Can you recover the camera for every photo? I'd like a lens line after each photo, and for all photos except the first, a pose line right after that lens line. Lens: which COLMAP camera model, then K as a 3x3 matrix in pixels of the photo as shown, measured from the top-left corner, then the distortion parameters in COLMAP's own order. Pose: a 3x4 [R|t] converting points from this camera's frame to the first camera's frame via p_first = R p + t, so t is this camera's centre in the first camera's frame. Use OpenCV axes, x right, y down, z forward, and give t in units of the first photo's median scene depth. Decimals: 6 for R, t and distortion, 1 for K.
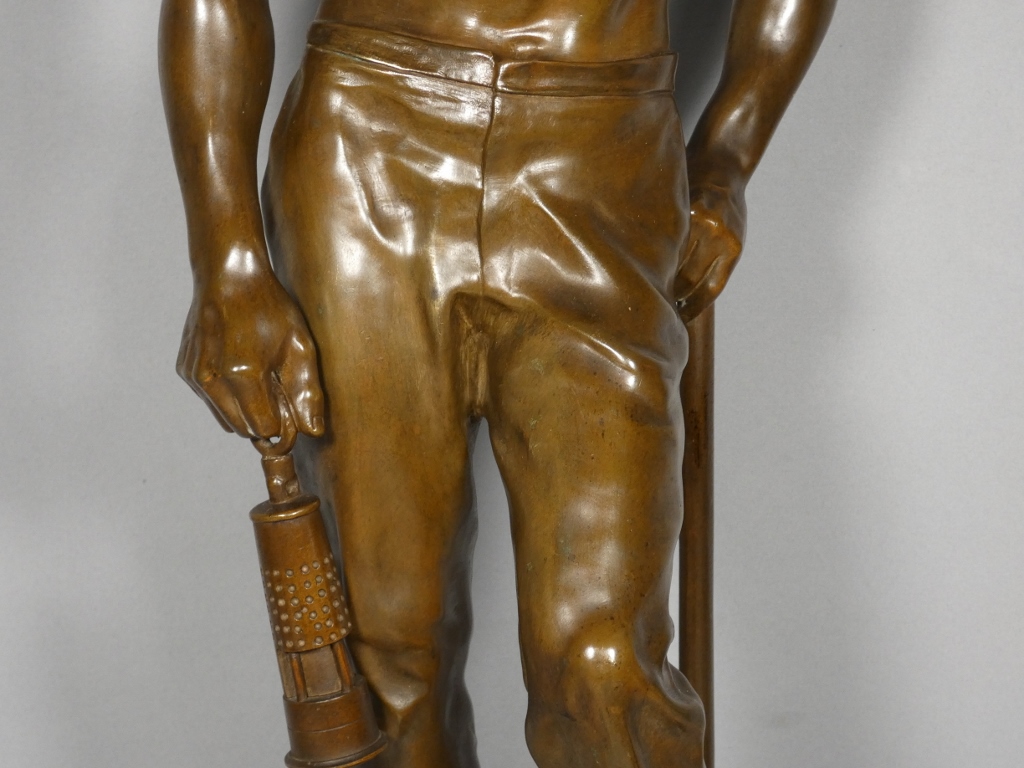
lens RADIAL K [[2417.7, 0, 512.0], [0, 2417.7, 384.0], [0, 0, 1]] dist [0.350699, -3.810215]
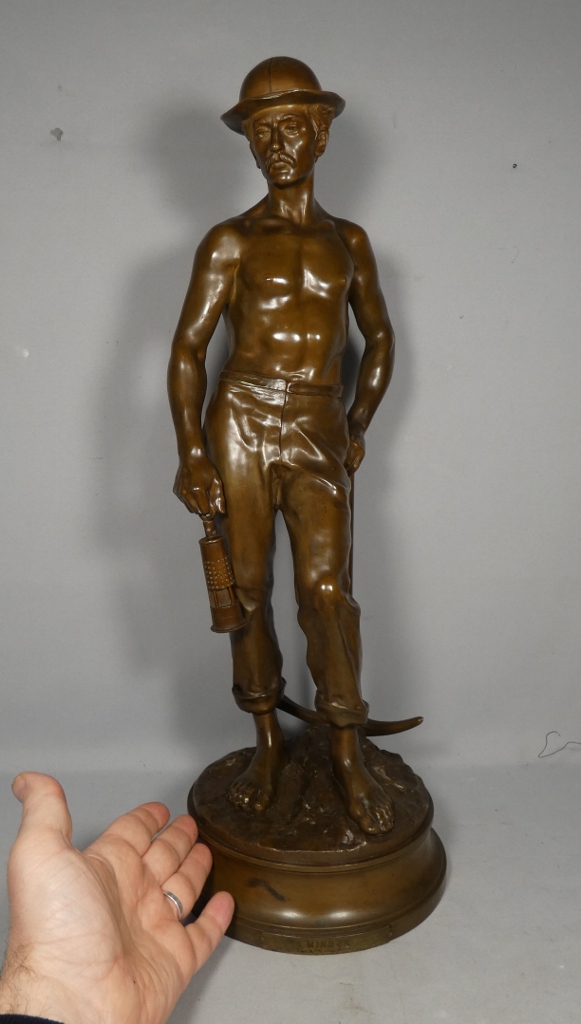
lens RADIAL K [[670.6, 0, 290.5], [0, 670.6, 512.0], [0, 0, 1]] dist [-0.021789, -0.000178]
pose [[0.997753, -0.000755, 0.066993, -0.053871], [0.003527, 0.999142, -0.041261, 0.052000], [-0.066905, 0.041405, 0.996900, 0.211455]]
